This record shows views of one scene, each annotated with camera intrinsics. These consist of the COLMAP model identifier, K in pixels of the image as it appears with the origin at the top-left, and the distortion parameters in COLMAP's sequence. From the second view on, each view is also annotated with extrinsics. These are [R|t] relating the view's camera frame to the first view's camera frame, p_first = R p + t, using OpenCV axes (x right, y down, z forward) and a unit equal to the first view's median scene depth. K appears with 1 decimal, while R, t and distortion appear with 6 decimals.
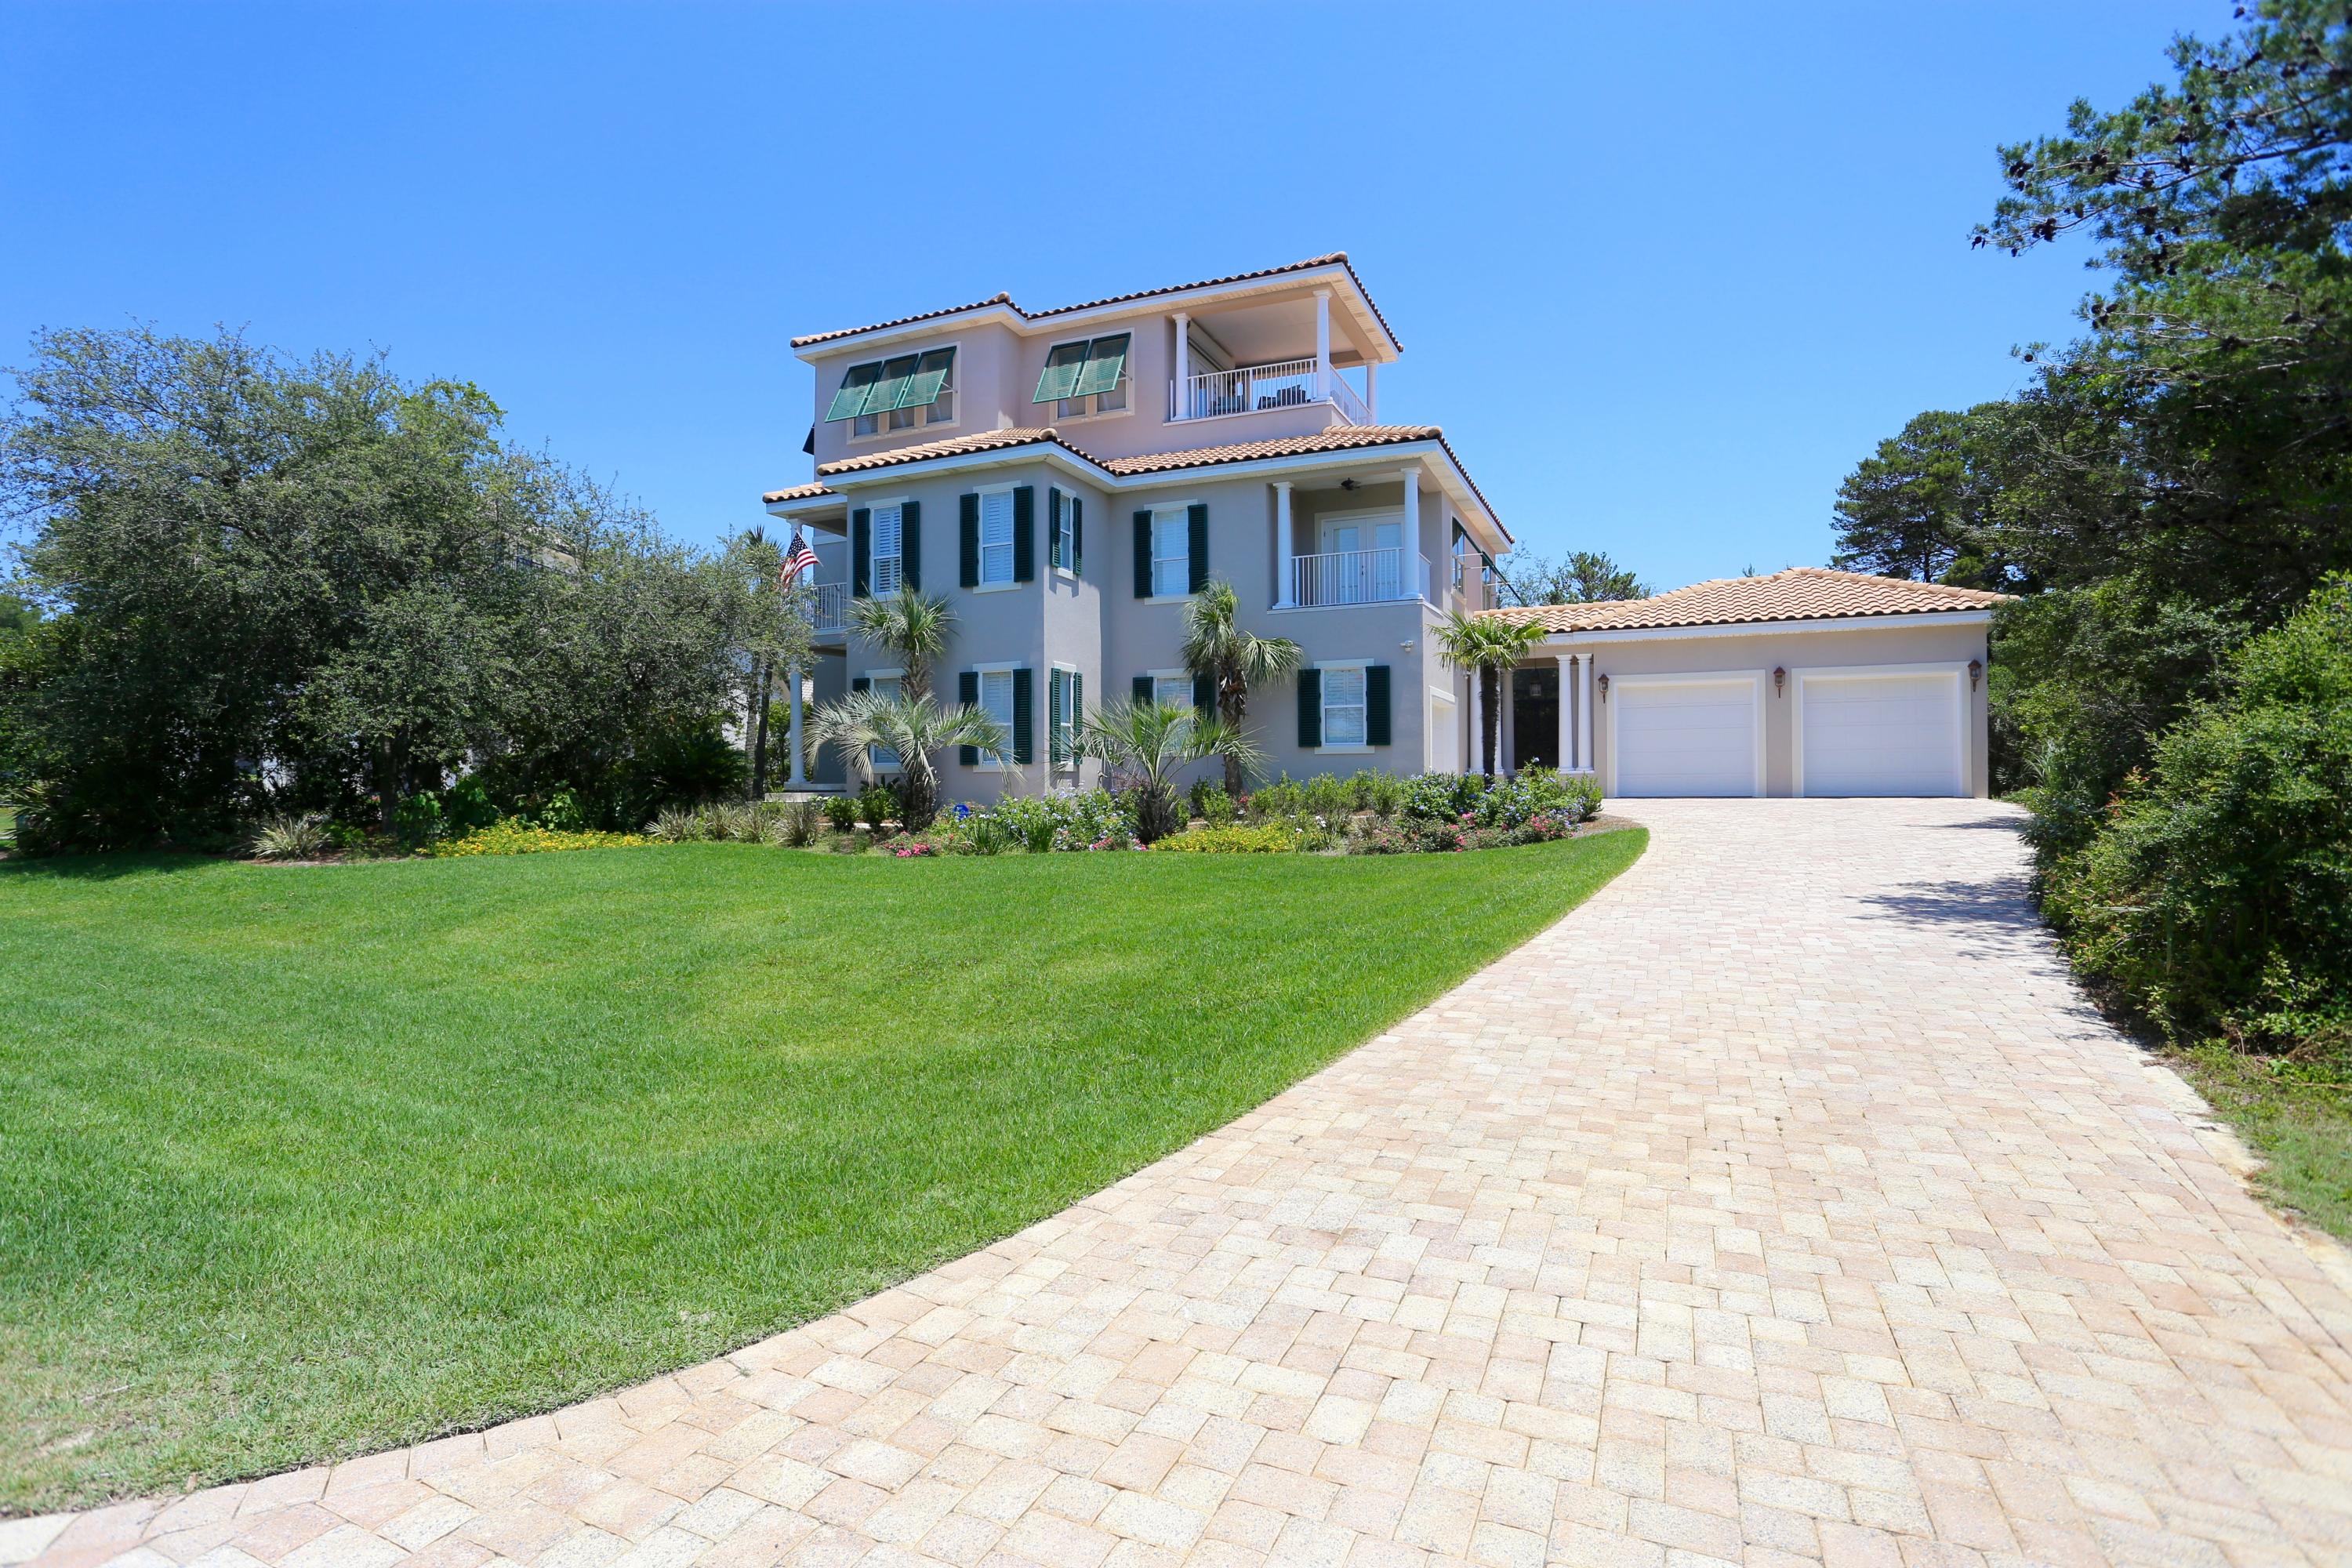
lens RADIAL K [[1174.8, 0, 1164.7], [0, 1174.8, 788.0], [0, 0, 1]] dist [-0.070297, 0.035951]
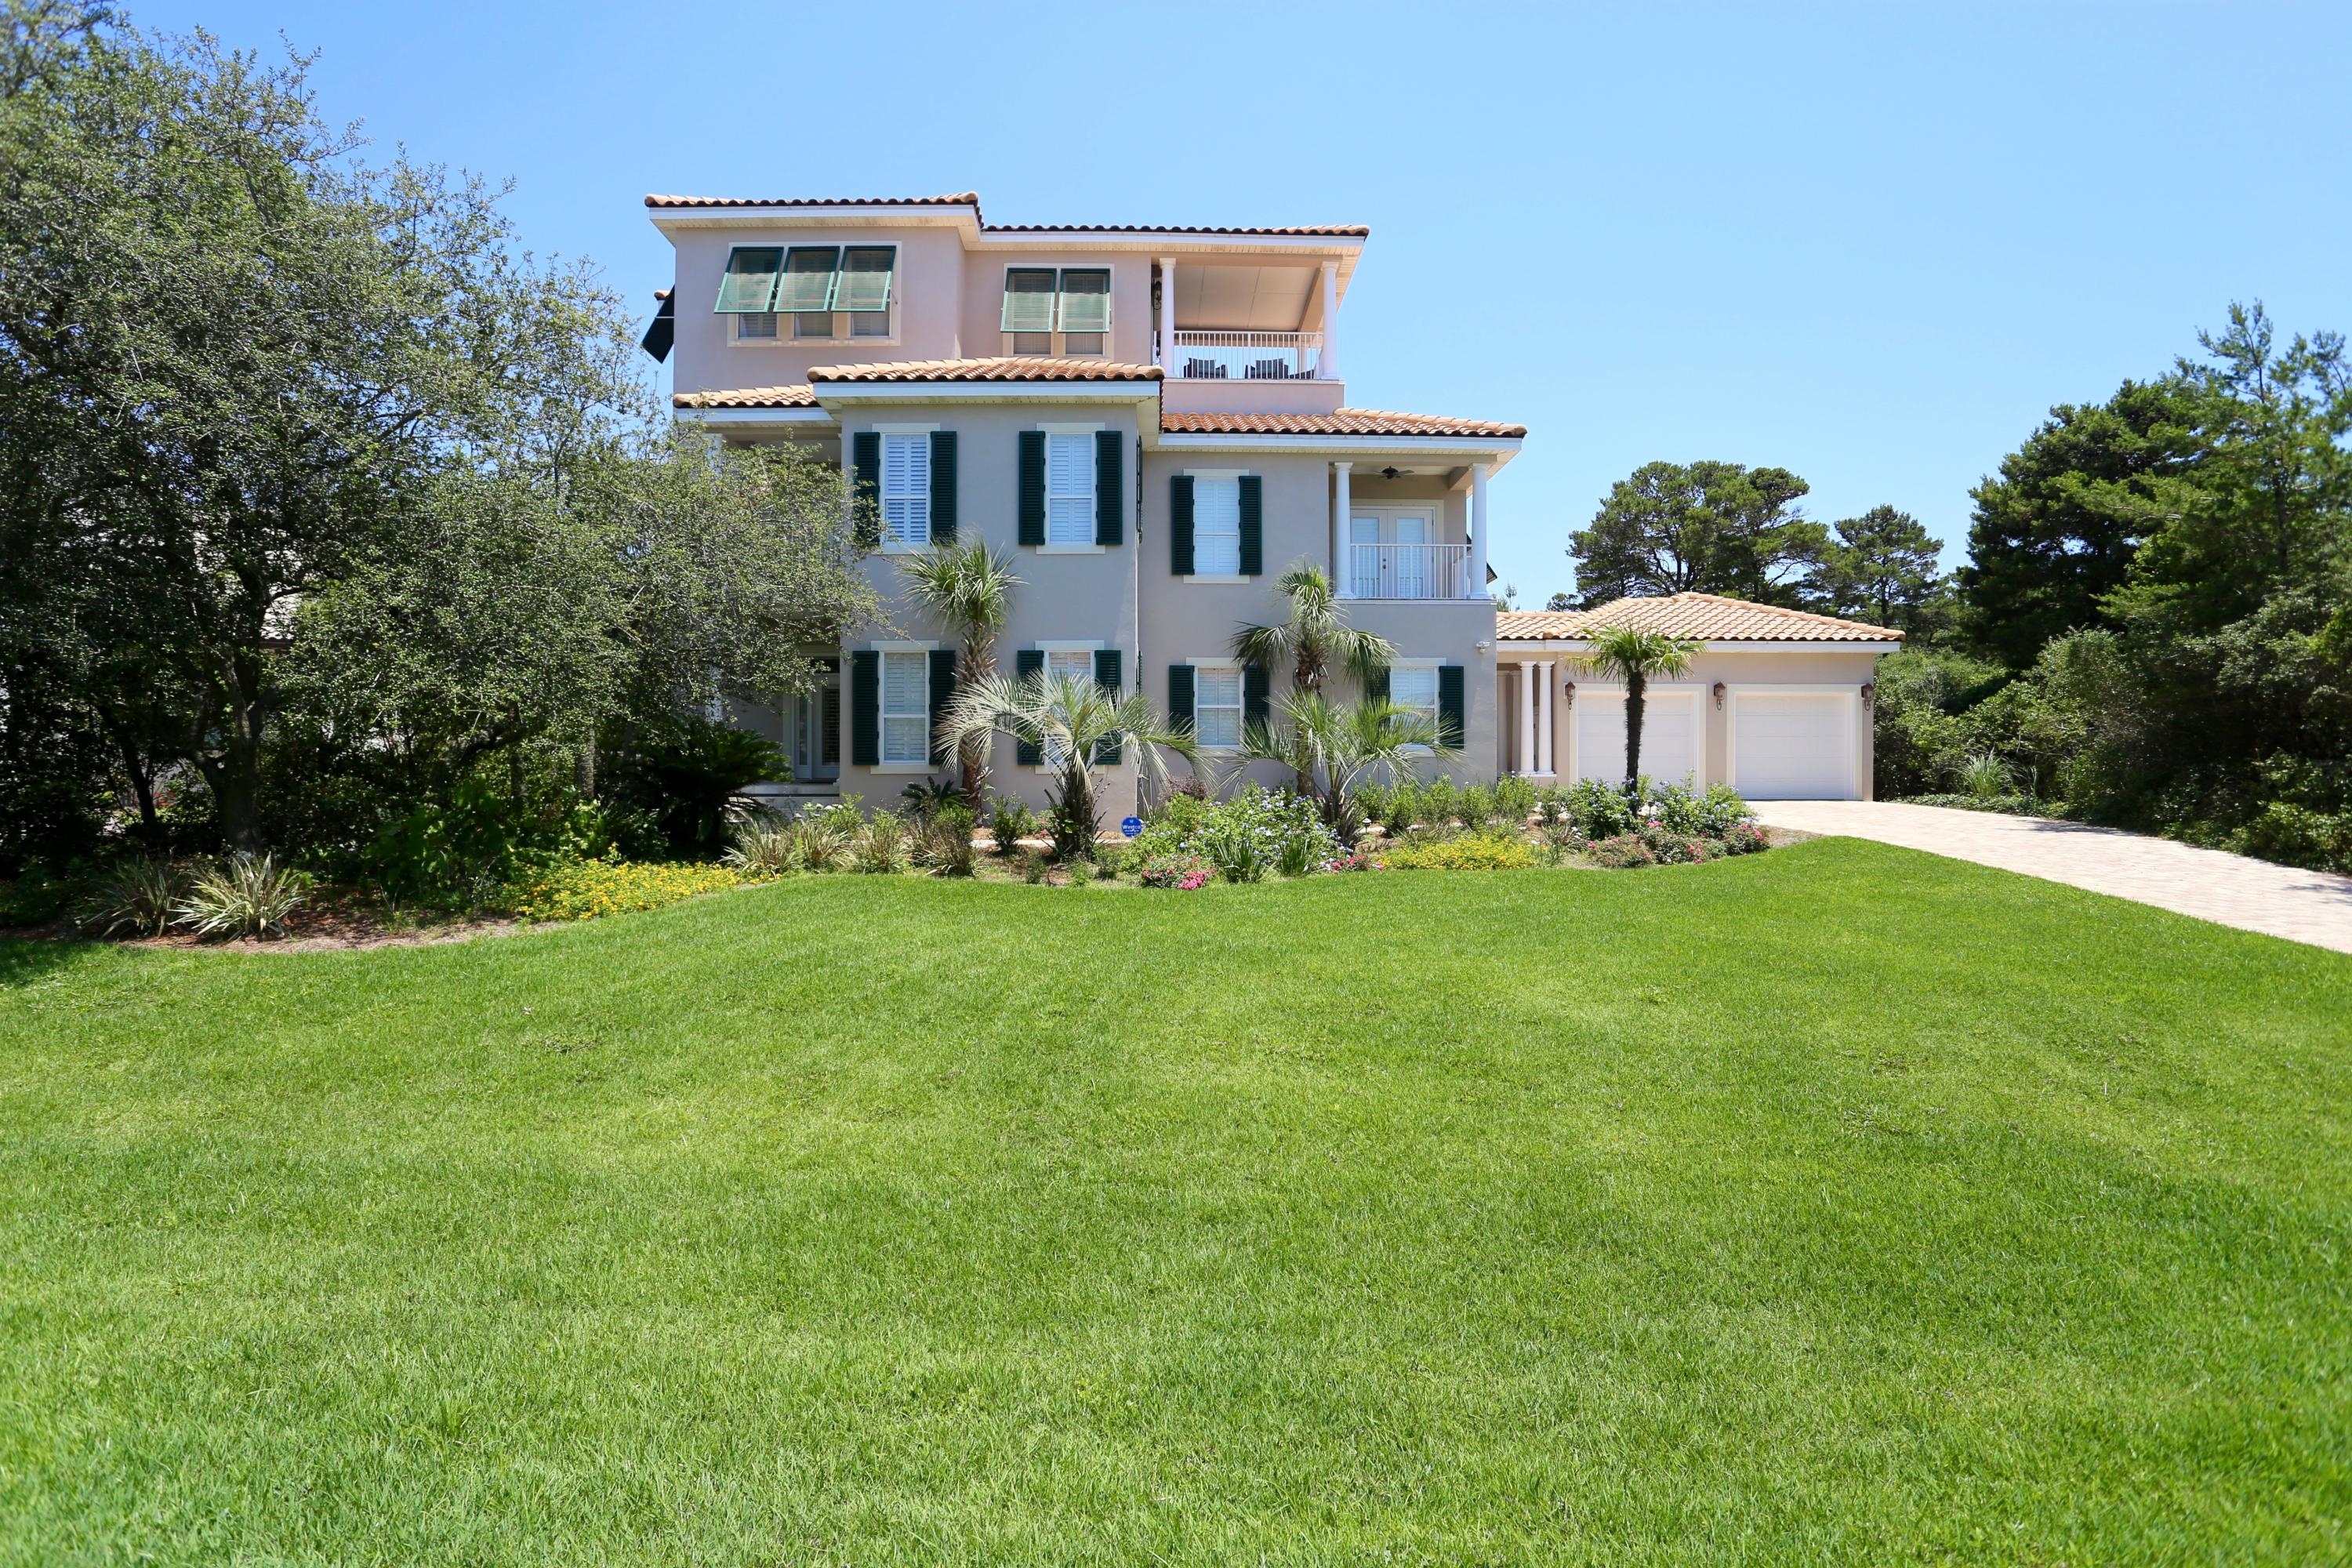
lens RADIAL K [[1174.8, 0, 1164.7], [0, 1174.8, 788.0], [0, 0, 1]] dist [-0.070297, 0.035951]
pose [[0.904984, -0.000318, 0.425446, -0.380561], [-0.003565, 0.999959, 0.008330, -0.009611], [-0.425431, -0.009055, 0.904945, 0.199755]]
